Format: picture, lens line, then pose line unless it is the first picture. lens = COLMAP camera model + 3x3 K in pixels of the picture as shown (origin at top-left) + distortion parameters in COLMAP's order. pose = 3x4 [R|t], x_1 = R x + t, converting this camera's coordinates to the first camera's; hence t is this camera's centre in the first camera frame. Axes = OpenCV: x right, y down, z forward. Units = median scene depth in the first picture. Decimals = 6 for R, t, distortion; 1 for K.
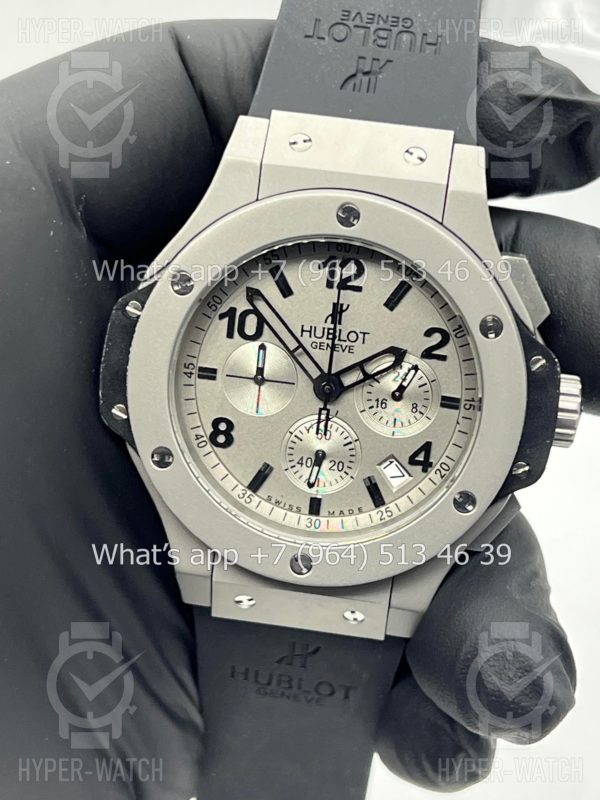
lens RADIAL K [[1830.3, 0, 278.9], [0, 1830.3, 400.7], [0, 0, 1]] dist [0.324518, -0.149928]
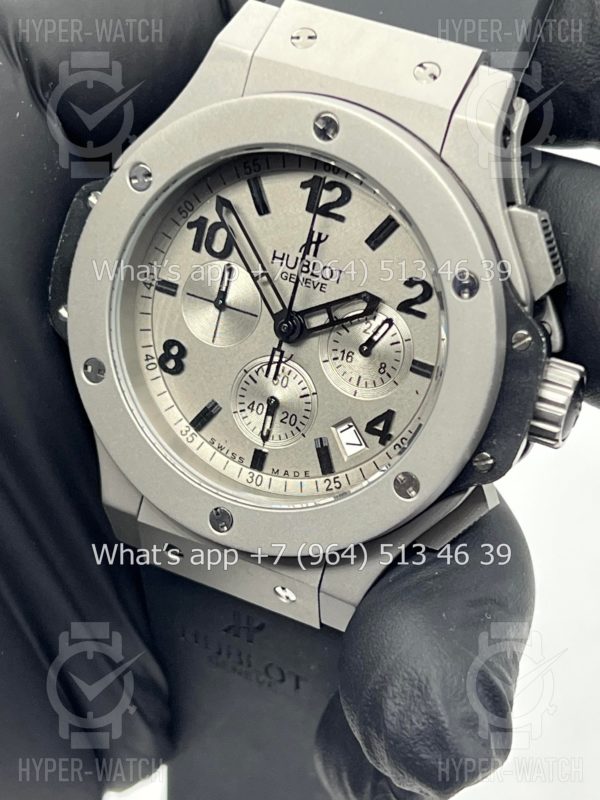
lens RADIAL K [[1830.3, 0, 278.9], [0, 1830.3, 400.7], [0, 0, 1]] dist [0.324518, -0.149928]
pose [[0.948480, 0.186010, -0.256489, 0.250032], [-0.184496, 0.982370, 0.030176, 0.002015], [0.257580, 0.018700, 0.966076, 0.163747]]
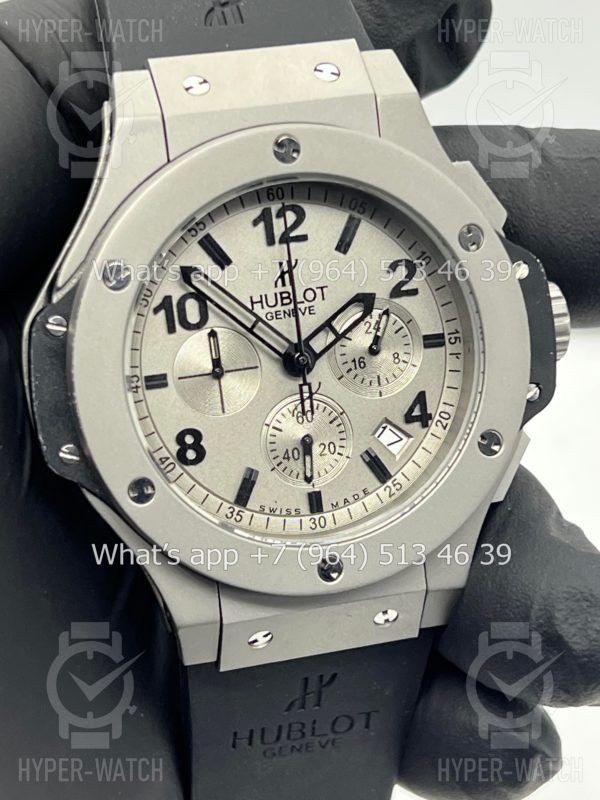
lens RADIAL K [[1830.3, 0, 278.9], [0, 1830.3, 400.7], [0, 0, 1]] dist [0.324518, -0.149928]
pose [[0.918975, -0.254933, 0.300822, -0.241578], [0.277837, 0.959982, -0.035218, 0.038221], [-0.279806, 0.115944, 0.953030, 0.195706]]
